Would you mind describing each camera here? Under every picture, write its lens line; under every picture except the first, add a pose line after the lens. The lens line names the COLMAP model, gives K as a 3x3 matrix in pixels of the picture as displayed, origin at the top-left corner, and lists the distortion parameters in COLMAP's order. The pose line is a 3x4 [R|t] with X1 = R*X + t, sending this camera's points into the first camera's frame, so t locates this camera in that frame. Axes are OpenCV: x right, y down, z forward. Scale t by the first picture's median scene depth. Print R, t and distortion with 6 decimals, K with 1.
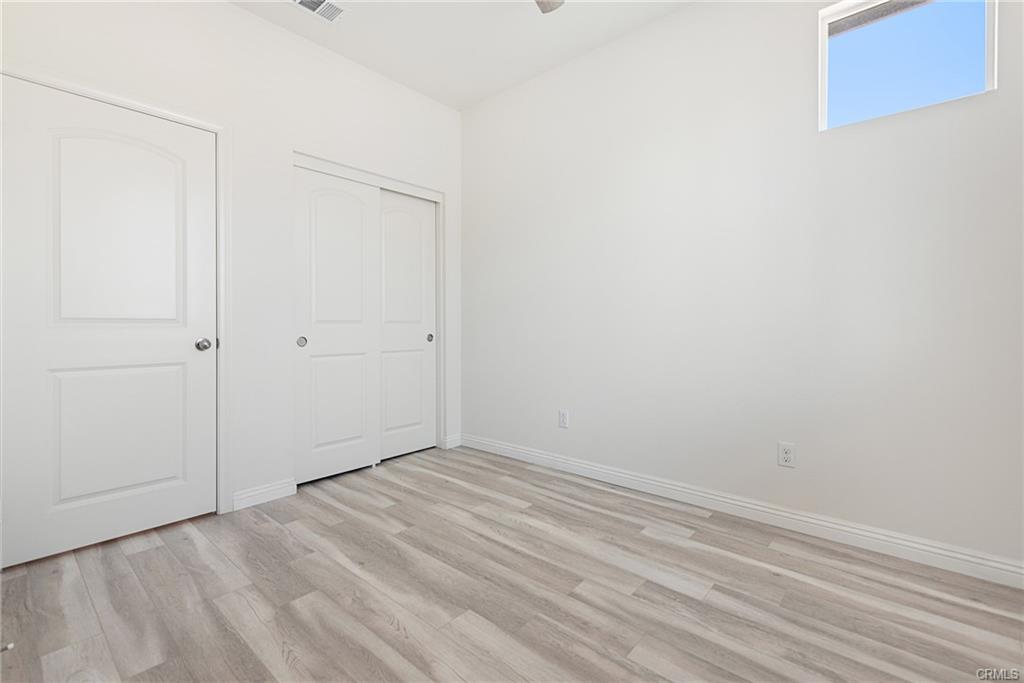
lens RADIAL K [[450.9, 0, 516.4], [0, 450.9, 336.4], [0, 0, 1]] dist [0.001426, -0.000932]
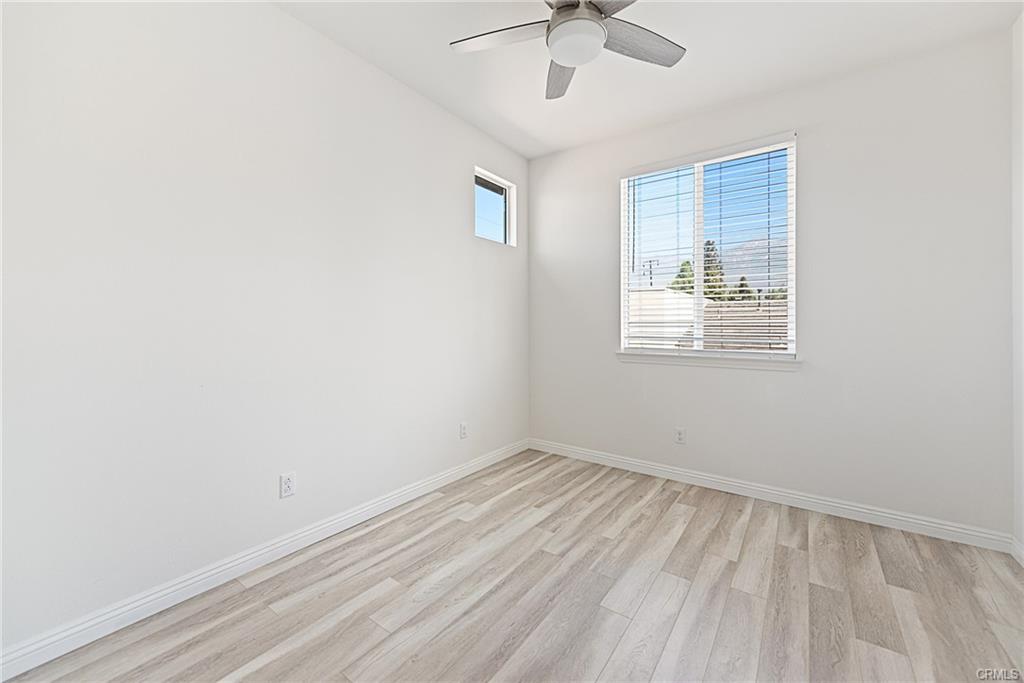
lens RADIAL K [[400.5, 0, 516.6], [0, 400.5, 335.5], [0, 0, 1]] dist [0.001696, 0.000011]
pose [[-0.086761, -0.023091, 0.995962, -0.849693], [0.024693, 0.999374, 0.025321, -0.105750], [-0.995923, 0.026791, -0.086136, 0.972557]]
